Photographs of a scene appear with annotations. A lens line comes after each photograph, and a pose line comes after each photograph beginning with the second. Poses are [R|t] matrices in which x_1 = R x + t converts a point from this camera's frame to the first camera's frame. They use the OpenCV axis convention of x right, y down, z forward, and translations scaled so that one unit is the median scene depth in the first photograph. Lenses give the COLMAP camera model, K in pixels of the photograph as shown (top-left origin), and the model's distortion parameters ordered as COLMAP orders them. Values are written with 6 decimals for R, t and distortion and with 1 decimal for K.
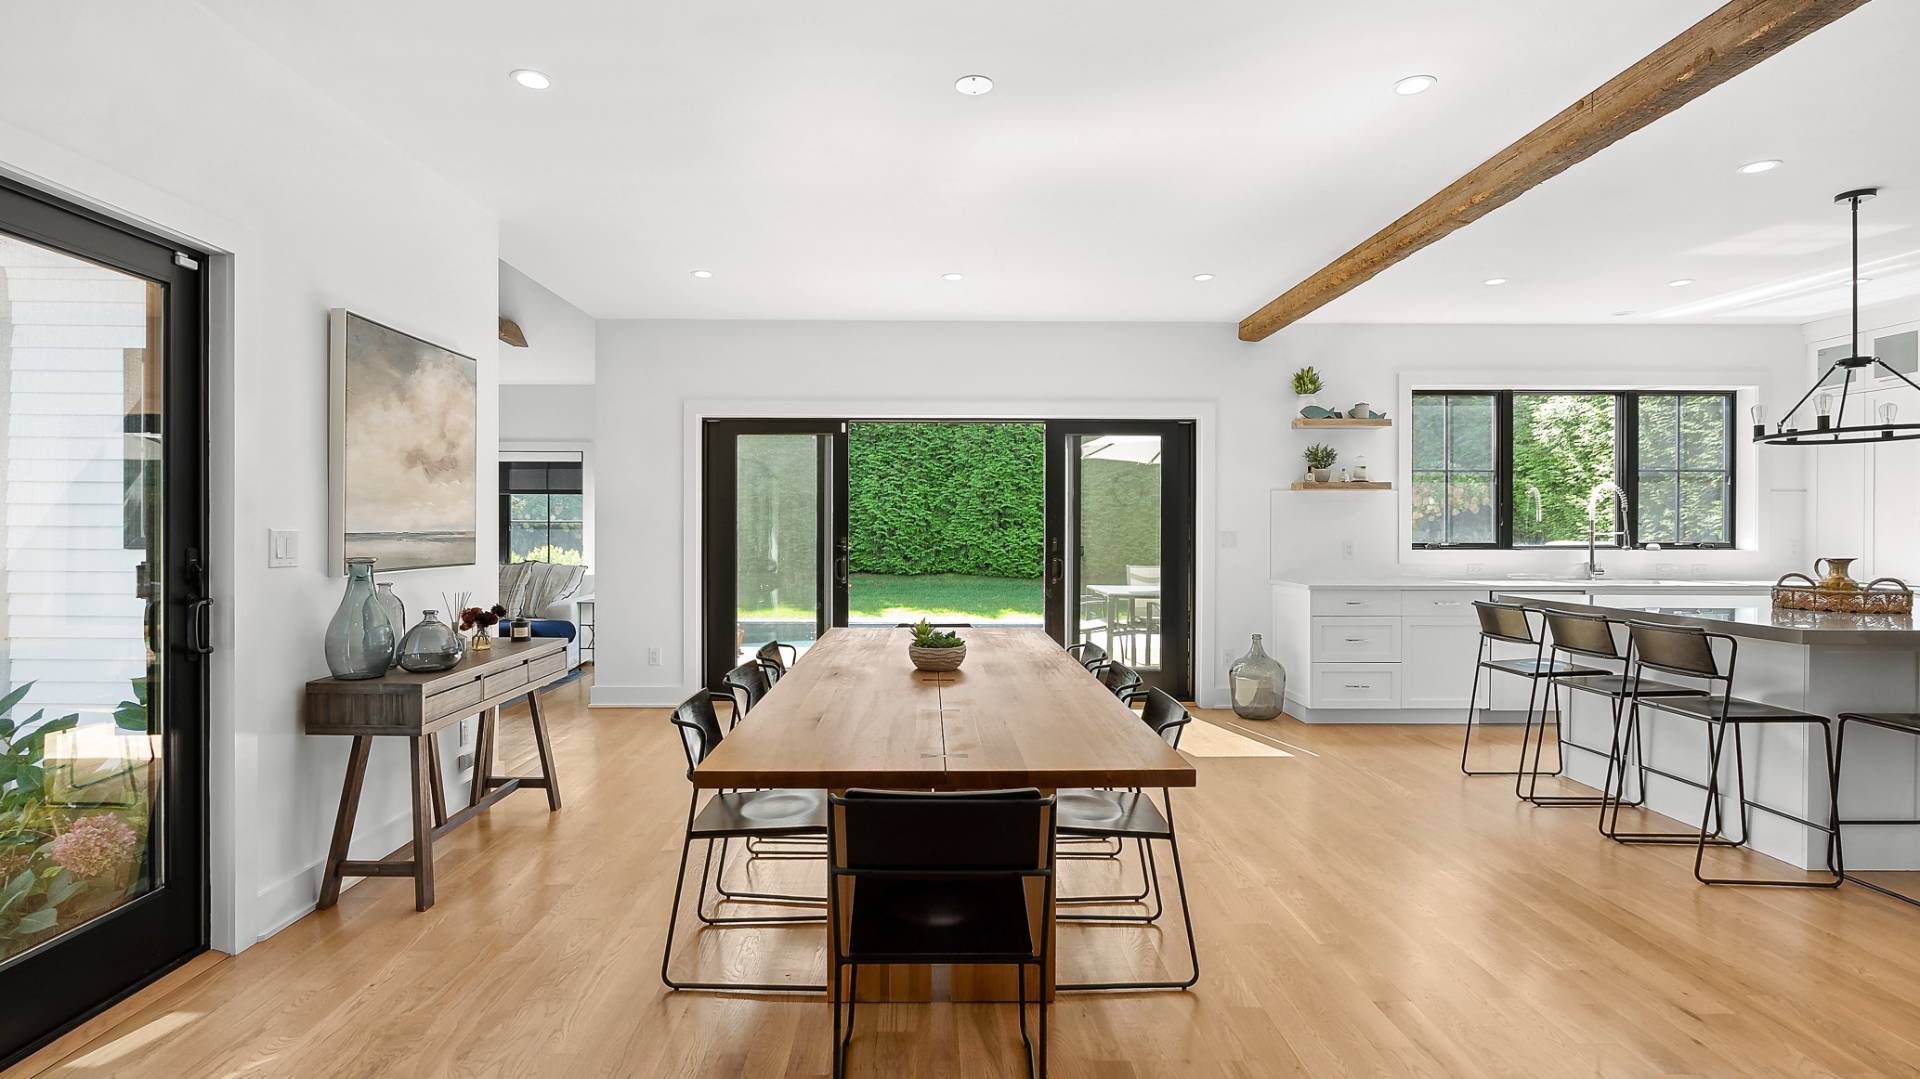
lens RADIAL K [[877.8, 0, 954.7], [0, 877.8, 530.8], [0, 0, 1]] dist [-0.005428, -0.000064]
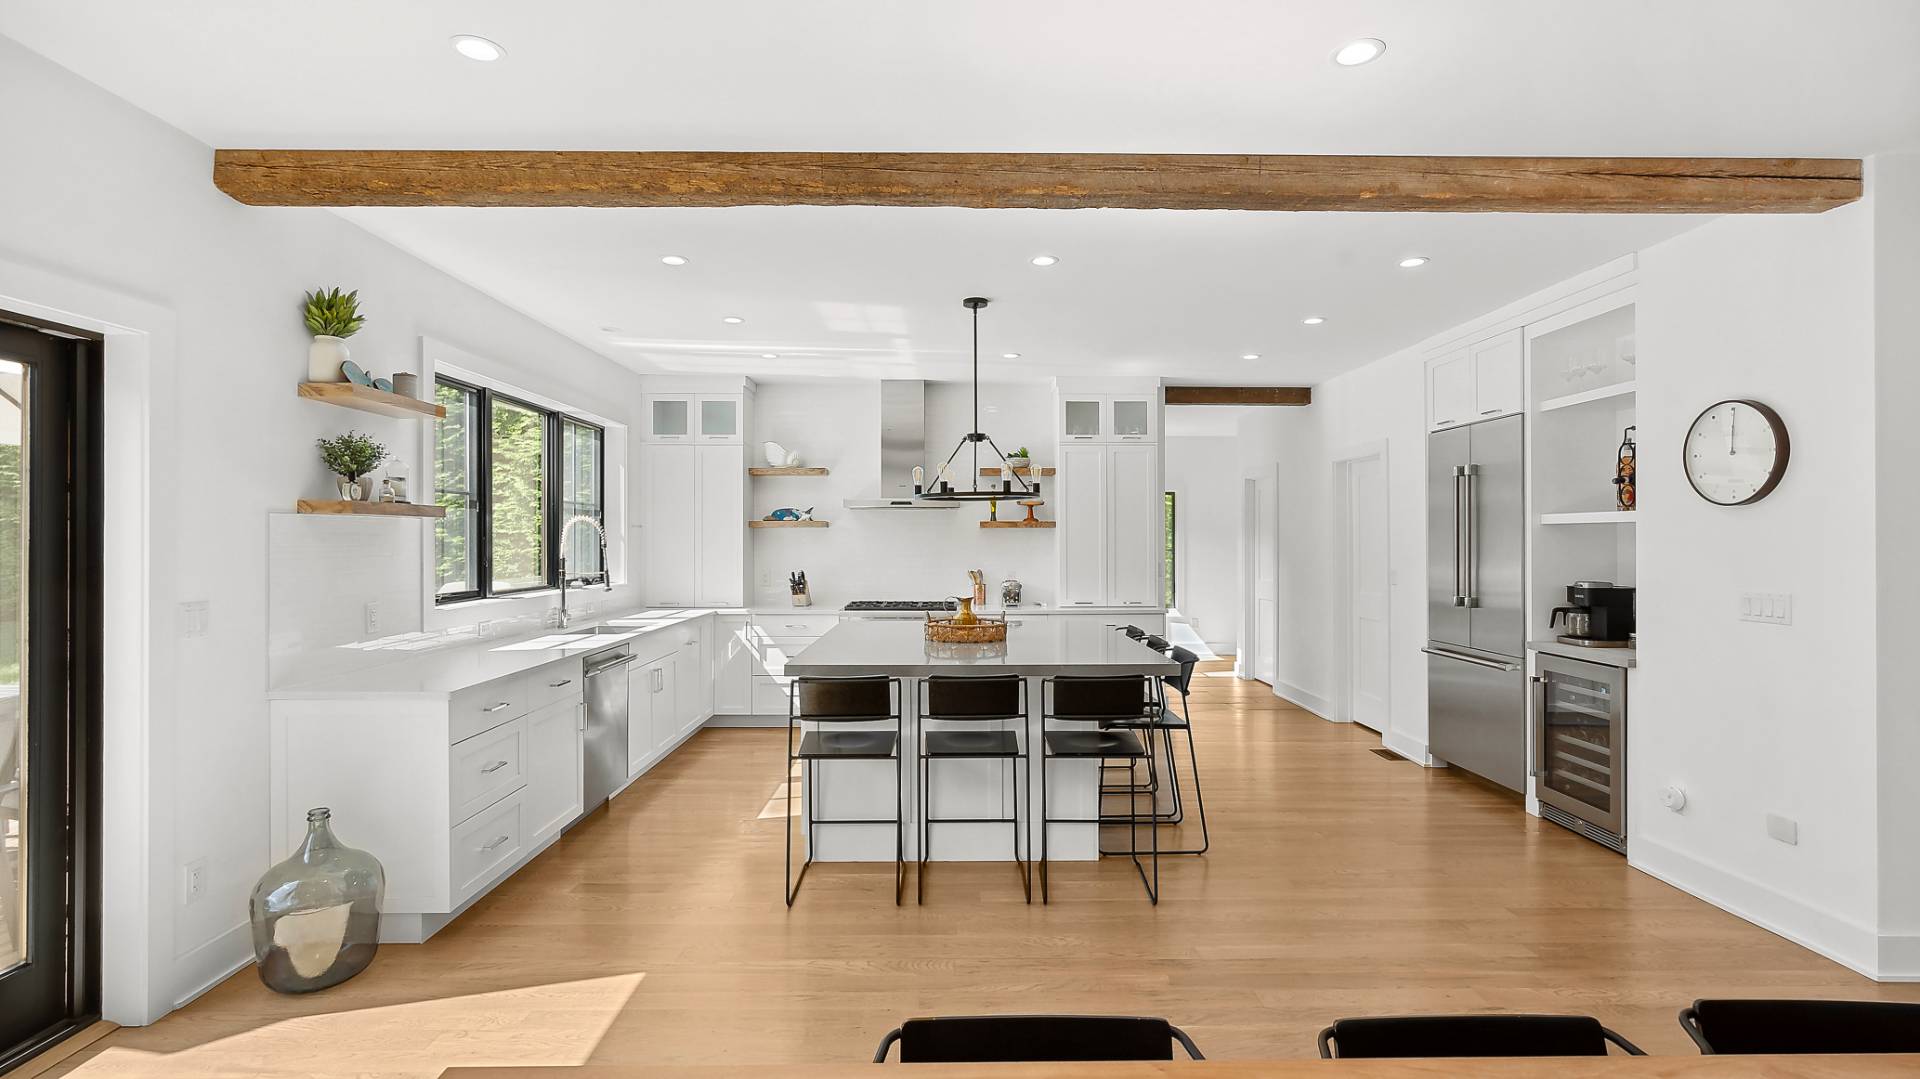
lens RADIAL K [[877.8, 0, 945.5], [0, 877.8, 542.0], [0, 0, 1]] dist [-0.005428, -0.000064]
pose [[0.025943, -0.002833, 0.999659, -0.129546], [0.003561, 0.999990, 0.002742, -0.029798], [-0.999657, 0.003489, 0.025953, 0.616341]]
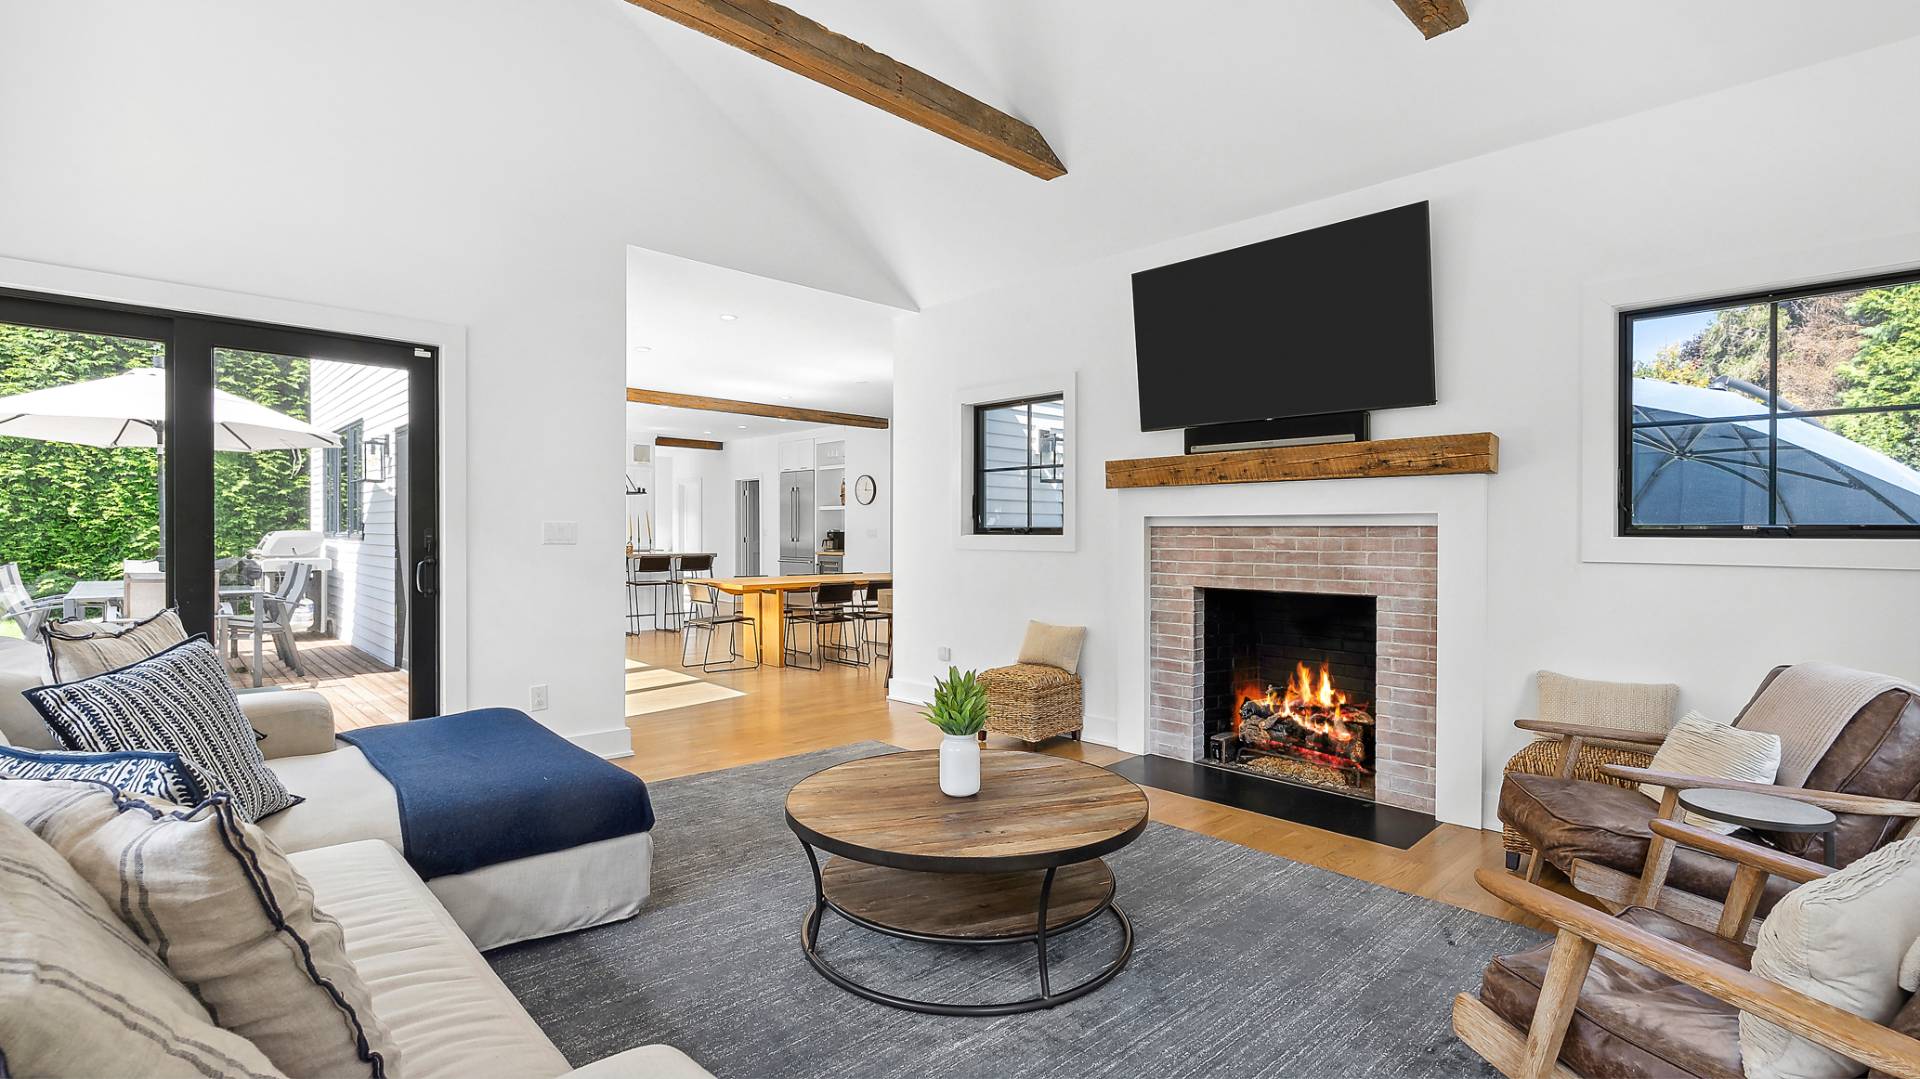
lens RADIAL K [[877.8, 0, 959.2], [0, 877.8, 538.3], [0, 0, 1]] dist [-0.005428, -0.000064]
pose [[-0.662912, -0.010599, 0.748623, -1.282344], [-0.002573, 0.999926, 0.011878, 0.004541], [-0.748693, 0.005948, -0.662890, 1.343120]]
